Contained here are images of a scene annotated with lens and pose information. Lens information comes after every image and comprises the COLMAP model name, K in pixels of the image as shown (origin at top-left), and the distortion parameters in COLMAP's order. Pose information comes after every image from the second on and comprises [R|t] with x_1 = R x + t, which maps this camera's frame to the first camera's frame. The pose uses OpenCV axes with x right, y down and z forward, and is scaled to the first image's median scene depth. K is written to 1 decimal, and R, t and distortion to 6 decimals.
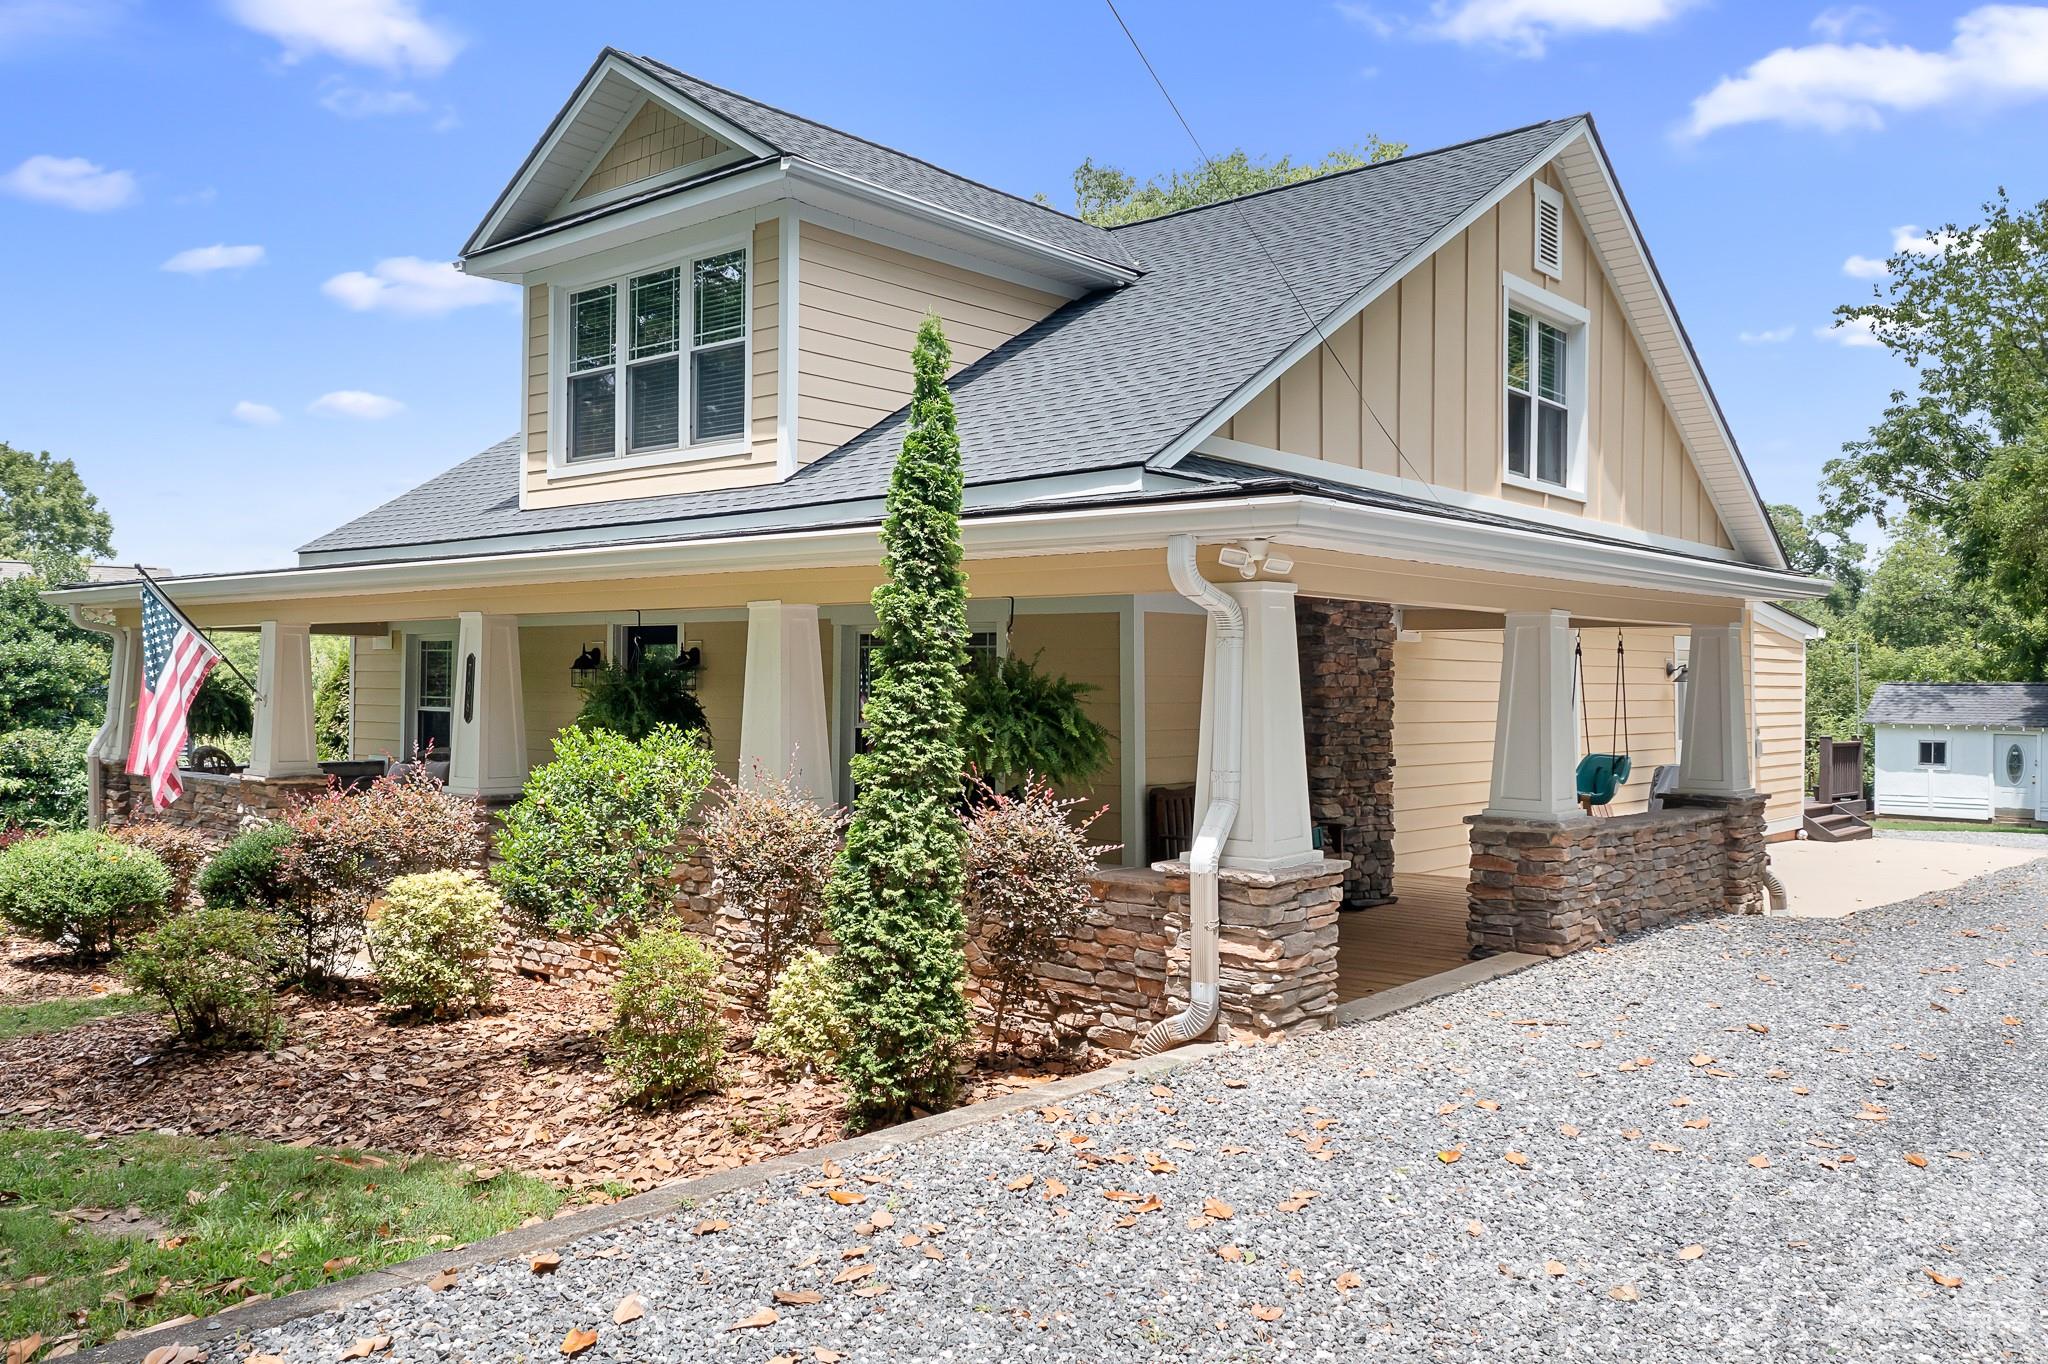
lens RADIAL K [[1627.7, 0, 1024.0], [0, 1627.7, 682.0], [0, 0, 1]] dist [-0.010820, -0.003326]
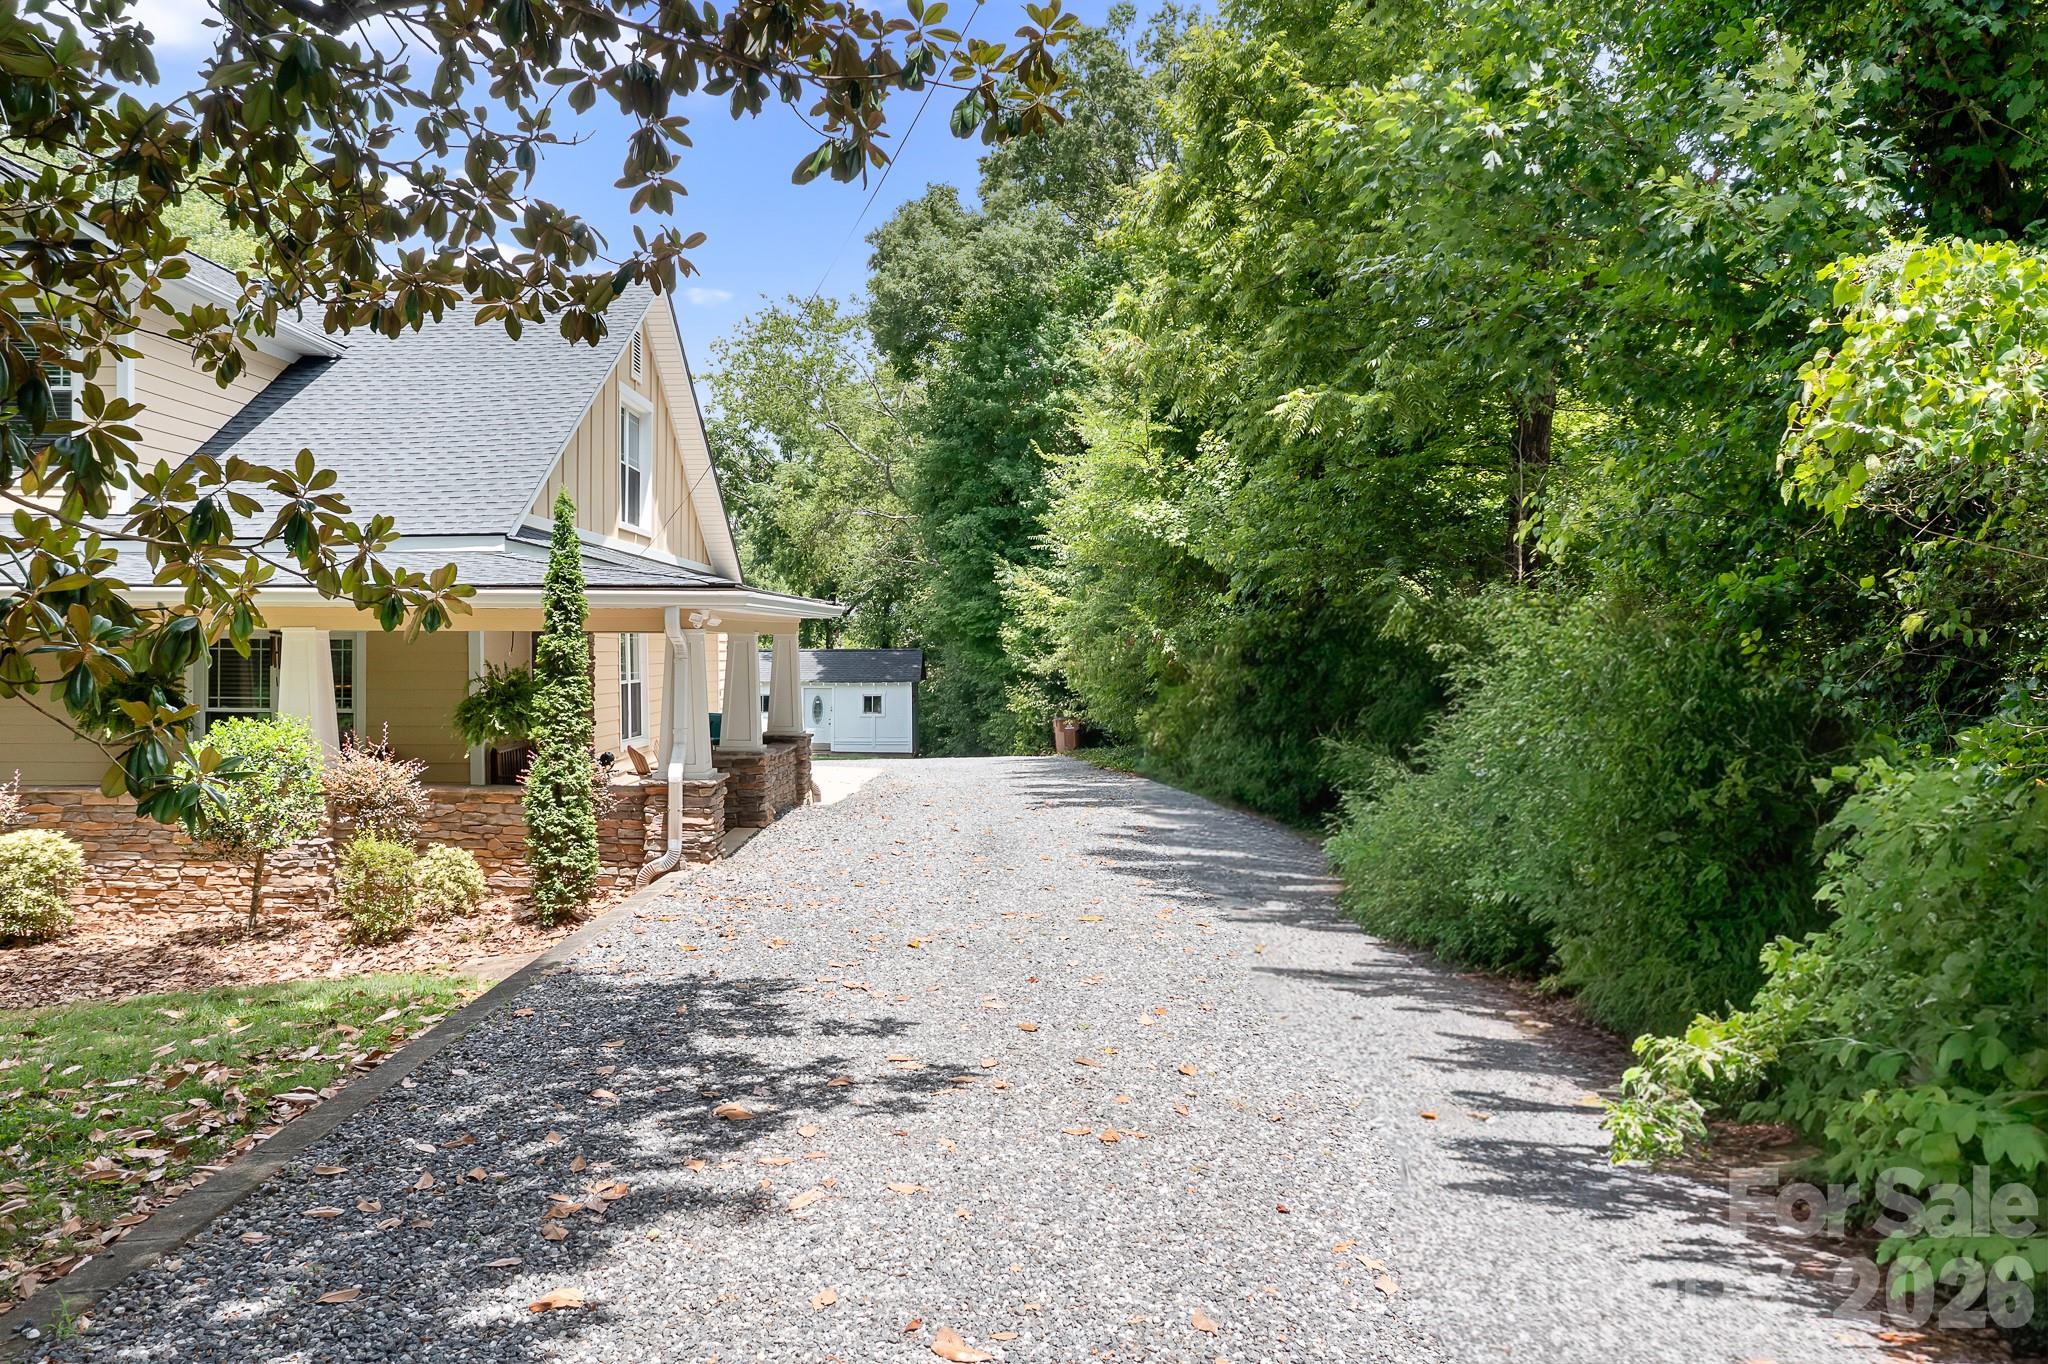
lens RADIAL K [[1627.7, 0, 1024.0], [0, 1627.7, 682.0], [0, 0, 1]] dist [-0.010820, -0.003326]
pose [[0.750890, -0.020190, 0.660119, -0.502826], [0.002915, 0.999624, 0.027259, -0.030284], [-0.660421, -0.018544, 0.750666, -0.417925]]
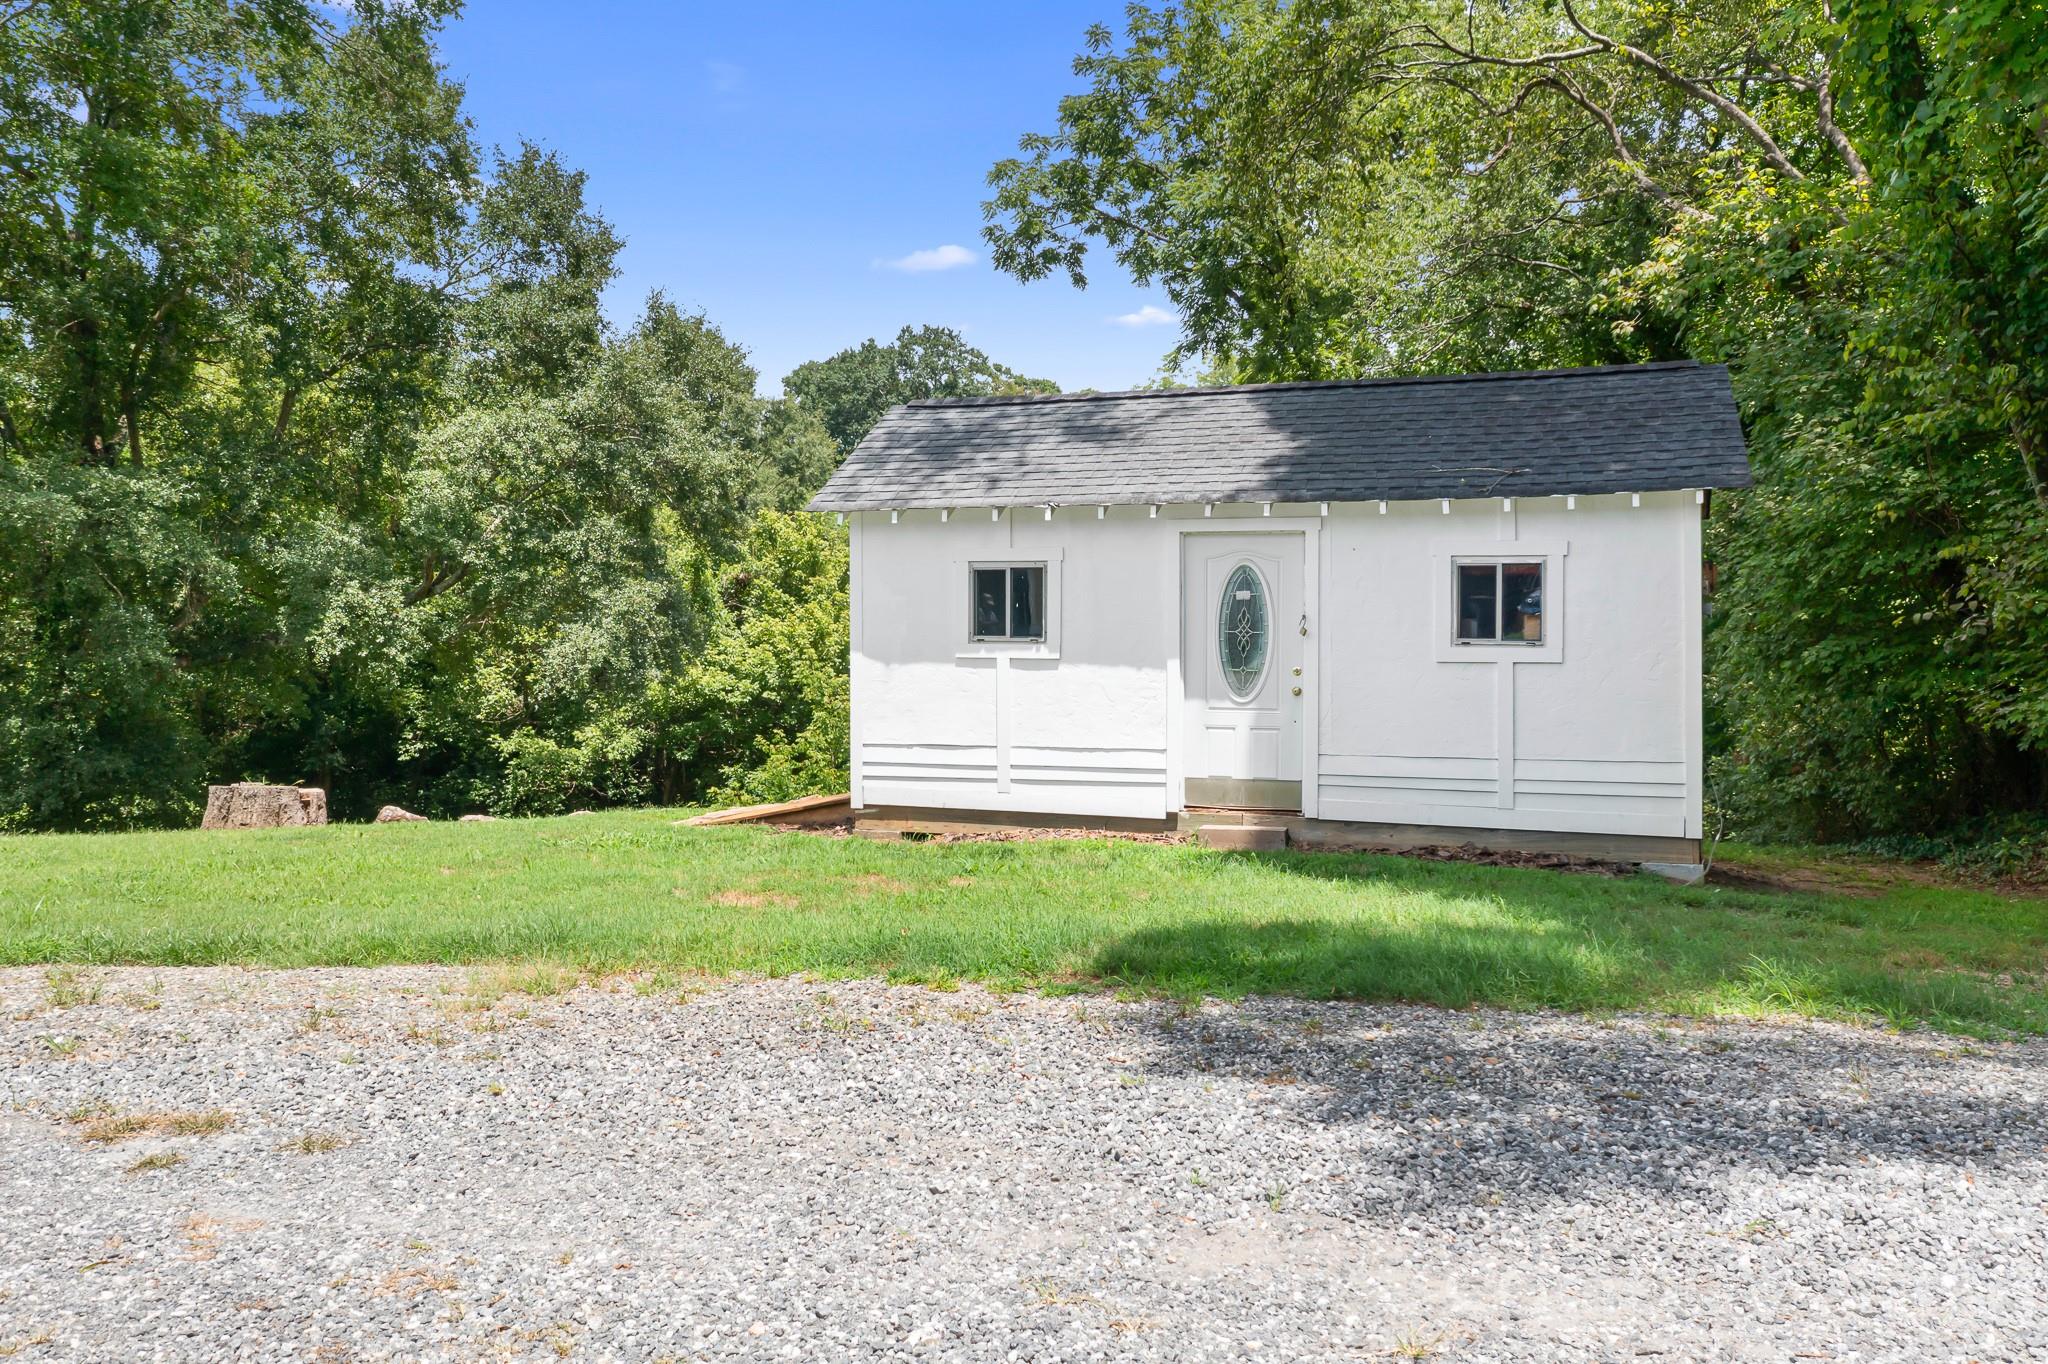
lens RADIAL K [[1627.7, 0, 1024.0], [0, 1627.7, 682.0], [0, 0, 1]] dist [-0.010820, -0.003326]
pose [[0.918578, 0.009889, 0.395115, 1.578549], [-0.029454, 0.998620, 0.043484, 0.159777], [-0.394140, -0.051582, 0.917602, 2.560690]]
